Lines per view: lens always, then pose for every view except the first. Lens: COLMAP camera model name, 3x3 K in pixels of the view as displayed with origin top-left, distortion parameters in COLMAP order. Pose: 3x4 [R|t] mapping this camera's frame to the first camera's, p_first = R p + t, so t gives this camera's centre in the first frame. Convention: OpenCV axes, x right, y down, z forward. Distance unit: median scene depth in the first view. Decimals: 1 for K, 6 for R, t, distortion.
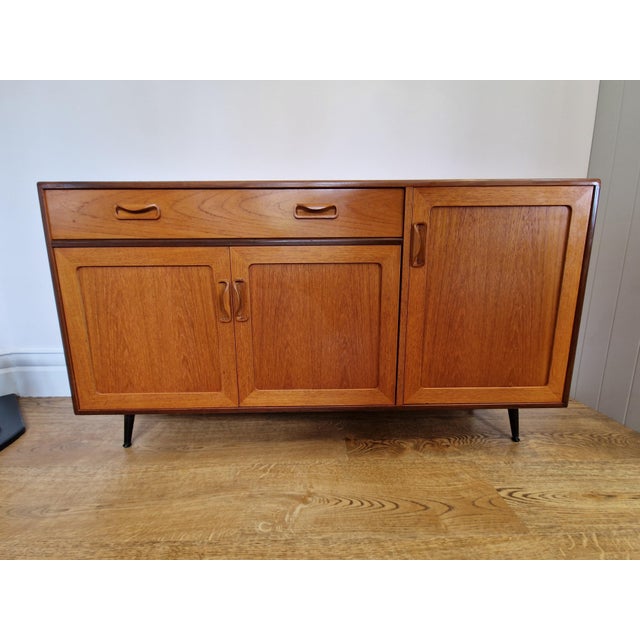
lens RADIAL K [[282.4, 0, 321.5], [0, 282.4, 318.4], [0, 0, 1]] dist [0.008371, -0.005944]
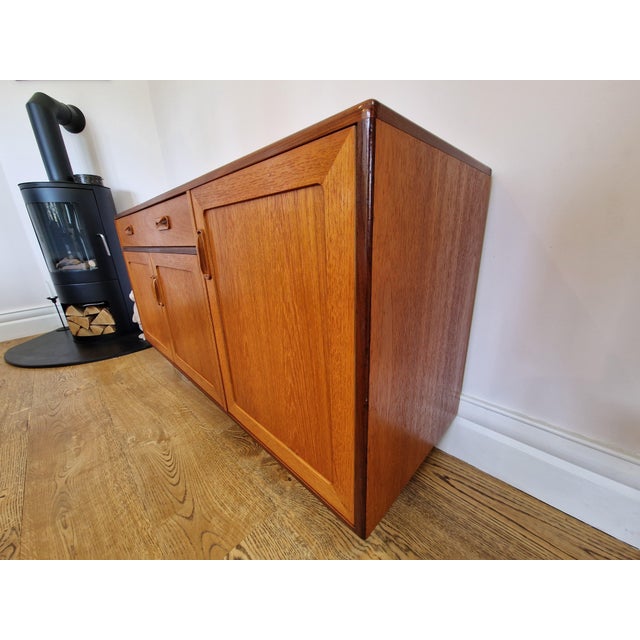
lens RADIAL K [[261.9, 0, 320.4], [0, 261.9, 317.4], [0, 0, 1]] dist [-0.002380, -0.000146]
pose [[0.703780, 0.195056, -0.683115, 1.206686], [-0.087235, 0.978020, 0.189388, -0.255018], [0.705041, -0.073695, 0.705327, 0.659125]]
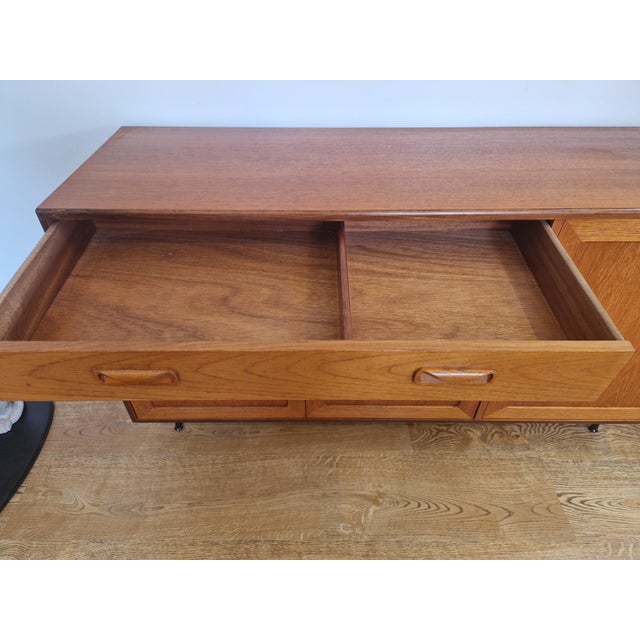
lens RADIAL K [[429.8, 0, 319.2], [0, 429.8, 323.6], [0, 0, 1]] dist [0.059904, -0.047732]
pose [[0.999866, 0.015648, -0.004752, -0.268289], [-0.010873, 0.853126, 0.521592, -0.773669], [0.012216, -0.521471, 0.853182, -0.066692]]
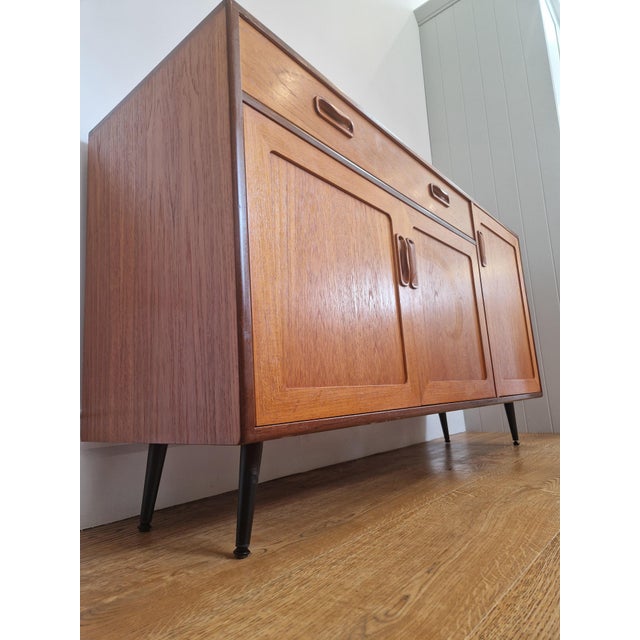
lens RADIAL K [[435.1, 0, 316.9], [0, 435.1, 322.7], [0, 0, 1]] dist [0.025084, 0.003412]
pose [[0.654868, 0.096440, 0.749565, -1.428100], [0.188313, 0.939718, -0.285428, 0.415526], [-0.731906, 0.328070, 0.597230, 0.516710]]
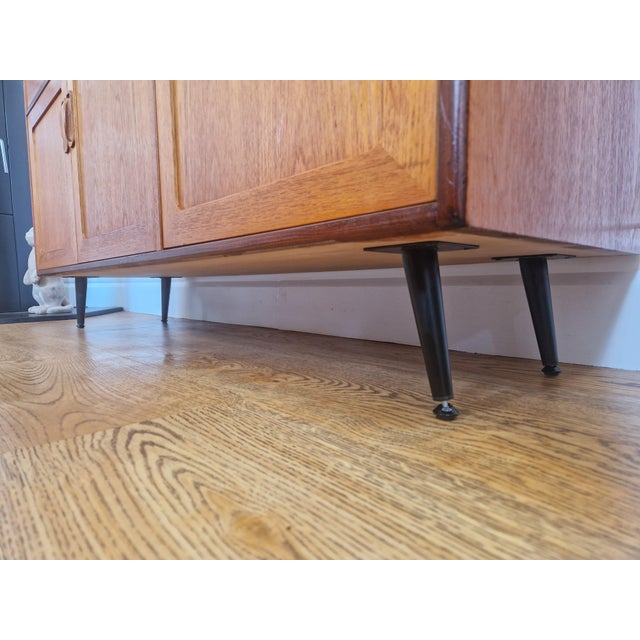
lens RADIAL K [[429.8, 0, 318.9], [0, 429.8, 321.7], [0, 0, 1]] dist [0.059904, -0.047732]
pose [[0.660865, 0.063797, -0.747788, 1.175810], [-0.121034, 0.992398, -0.022299, 0.460559], [0.740681, 0.105244, 0.663563, 0.775791]]
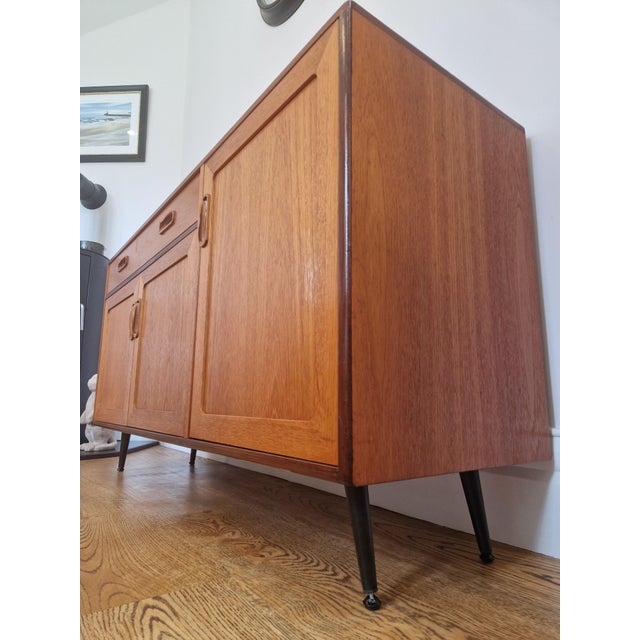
lens RADIAL K [[429.8, 0, 316.7], [0, 429.8, 322.8], [0, 0, 1]] dist [0.059904, -0.047732]
pose [[0.590842, -0.128670, -0.796461, 1.480195], [-0.148238, 0.953080, -0.263940, 0.297505], [0.793052, 0.274012, 0.544046, 0.659788]]
